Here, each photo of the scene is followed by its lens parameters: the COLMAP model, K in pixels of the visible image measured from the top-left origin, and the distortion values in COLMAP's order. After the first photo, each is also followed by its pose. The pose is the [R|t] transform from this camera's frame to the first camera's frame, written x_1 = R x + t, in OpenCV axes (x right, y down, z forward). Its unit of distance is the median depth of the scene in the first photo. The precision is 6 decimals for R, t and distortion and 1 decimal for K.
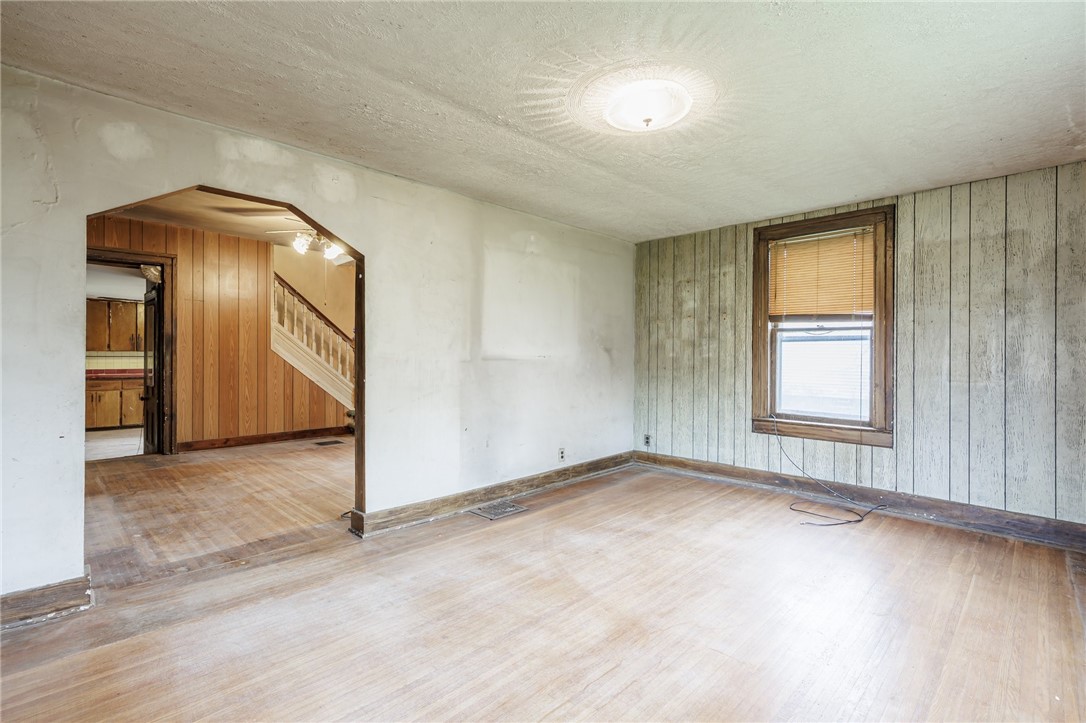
lens RADIAL K [[492.8, 0, 573.0], [0, 492.8, 357.1], [0, 0, 1]] dist [-0.002137, 0.001841]
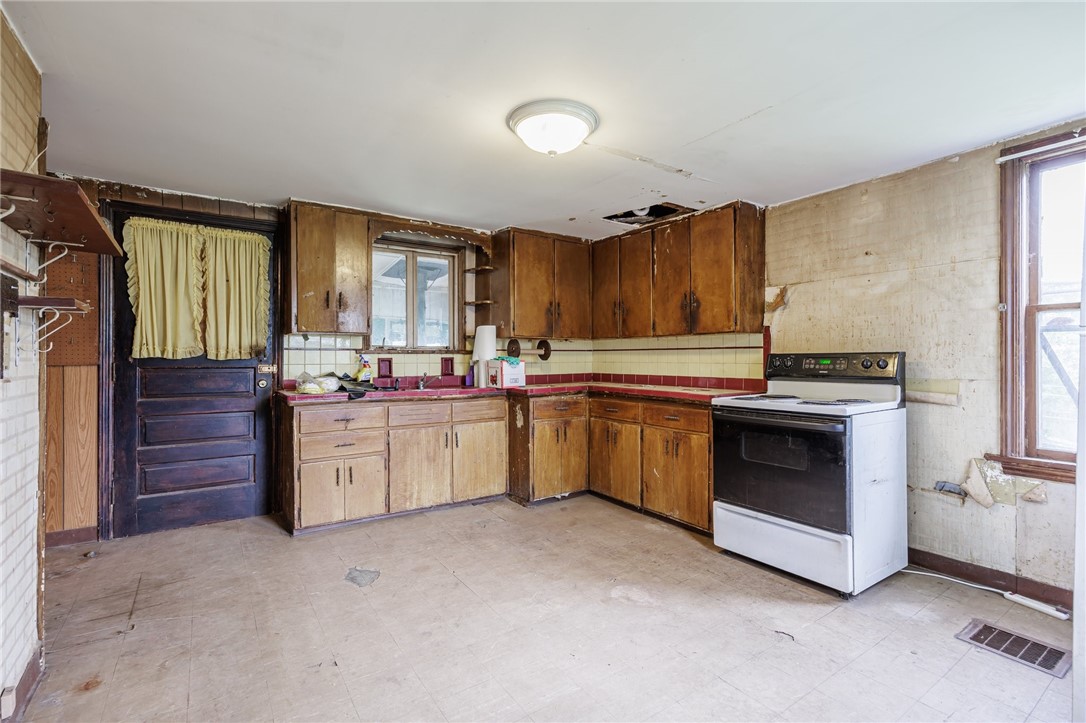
lens RADIAL K [[492.8, 0, 545.0], [0, 492.8, 359.5], [0, 0, 1]] dist [-0.002137, 0.001841]
pose [[-0.219115, -0.006069, -0.975680, -0.681795], [-0.007459, 0.999962, -0.004545, 0.017634], [0.975671, 0.006282, -0.219152, 1.436484]]
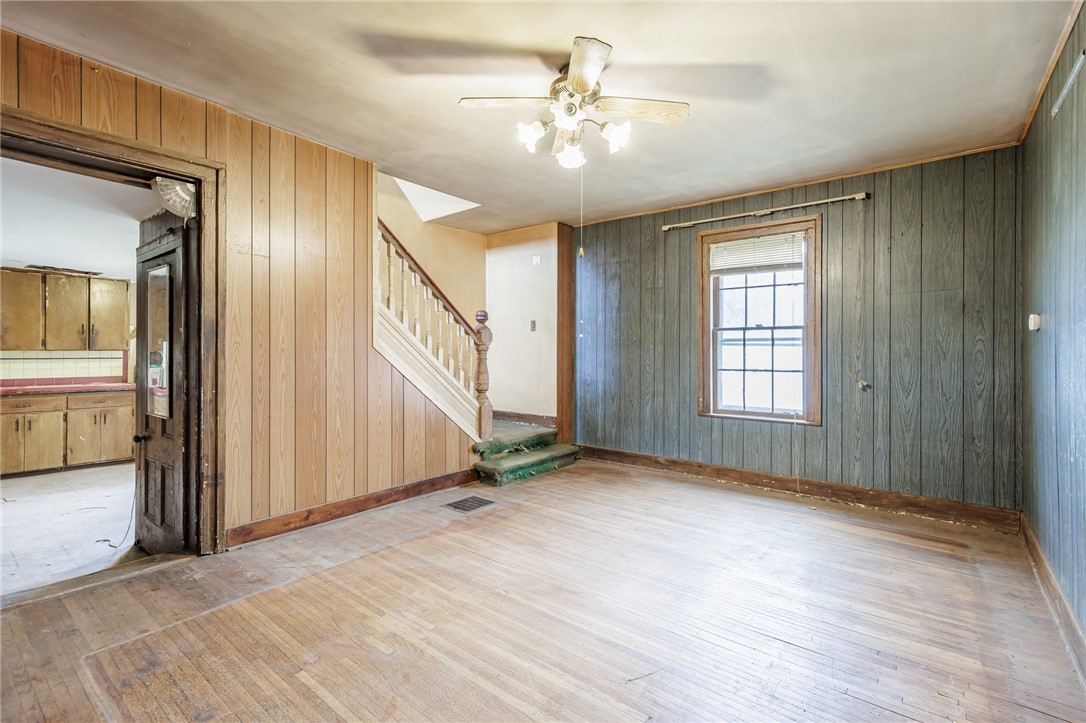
lens RADIAL K [[492.8, 0, 569.2], [0, 492.8, 351.7], [0, 0, 1]] dist [-0.002137, 0.001841]
pose [[0.995407, -0.004525, 0.095622, -0.459158], [0.004639, 0.999989, -0.000970, -0.009448], [-0.095617, 0.001409, 0.995417, 0.419988]]
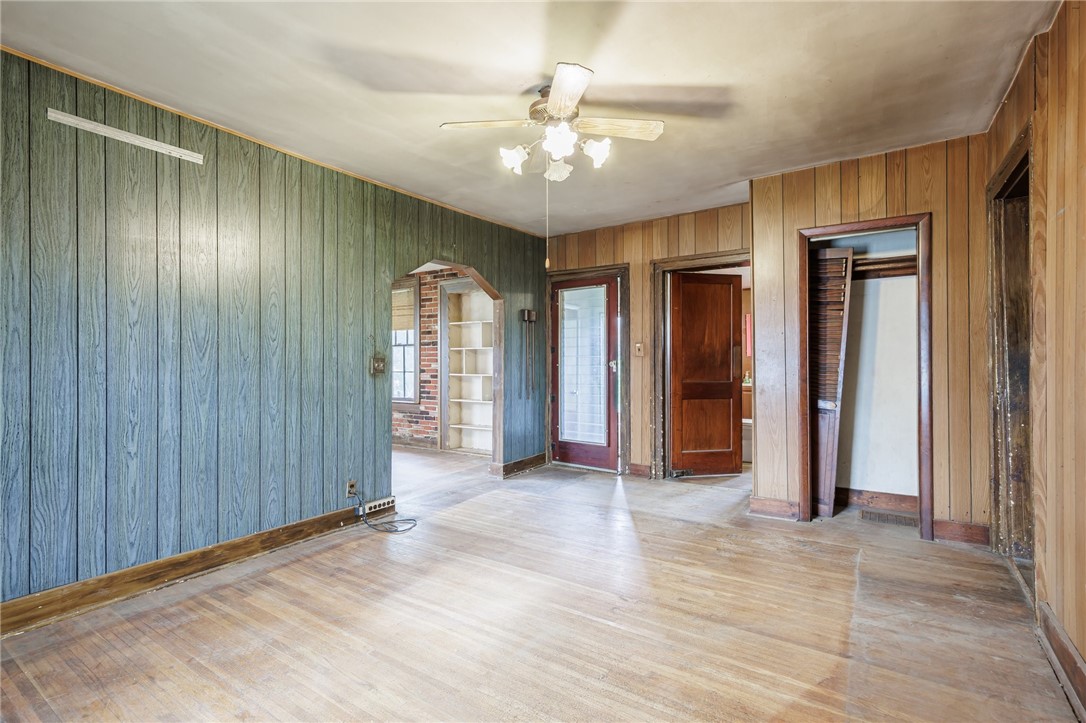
lens RADIAL K [[492.8, 0, 567.0], [0, 492.8, 353.9], [0, 0, 1]] dist [-0.002137, 0.001841]
pose [[-0.986084, -0.004846, -0.166175, -0.359956], [-0.003469, 0.999957, -0.008572, -0.008644], [0.166209, -0.007877, -0.986059, 1.218591]]
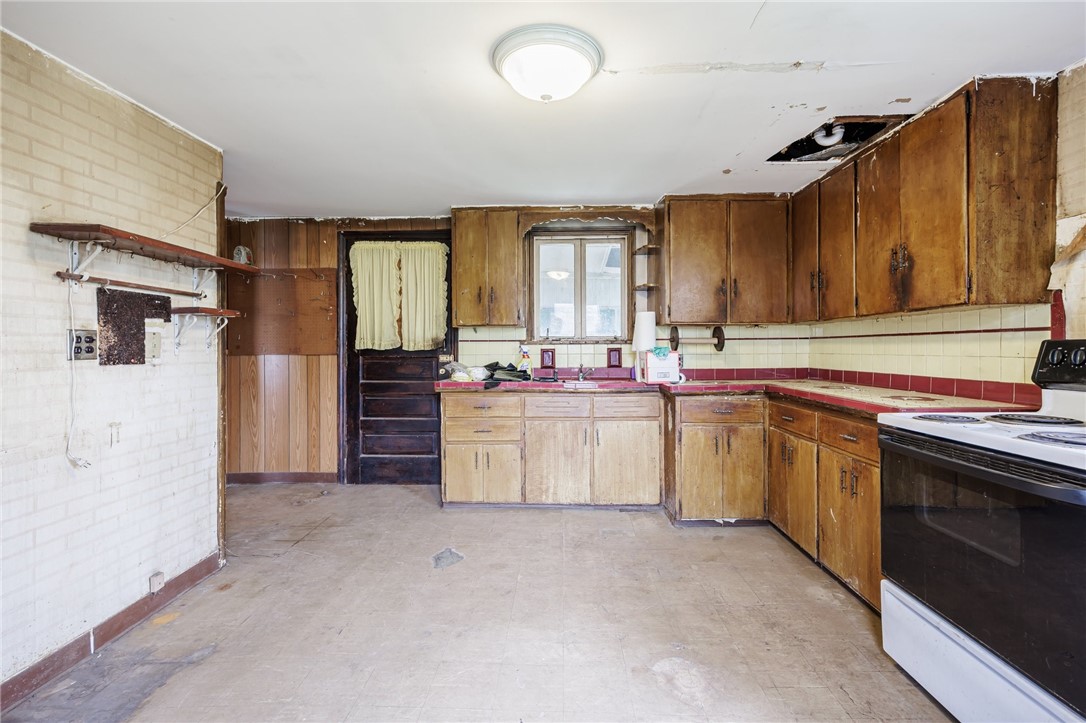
lens RADIAL K [[492.8, 0, 549.6], [0, 492.8, 352.5], [0, 0, 1]] dist [-0.002137, 0.001841]
pose [[-0.753391, -0.001160, -0.657572, -0.845570], [-0.007675, 0.999946, 0.007029, 0.014556], [0.657528, 0.010342, -0.753359, 1.588760]]
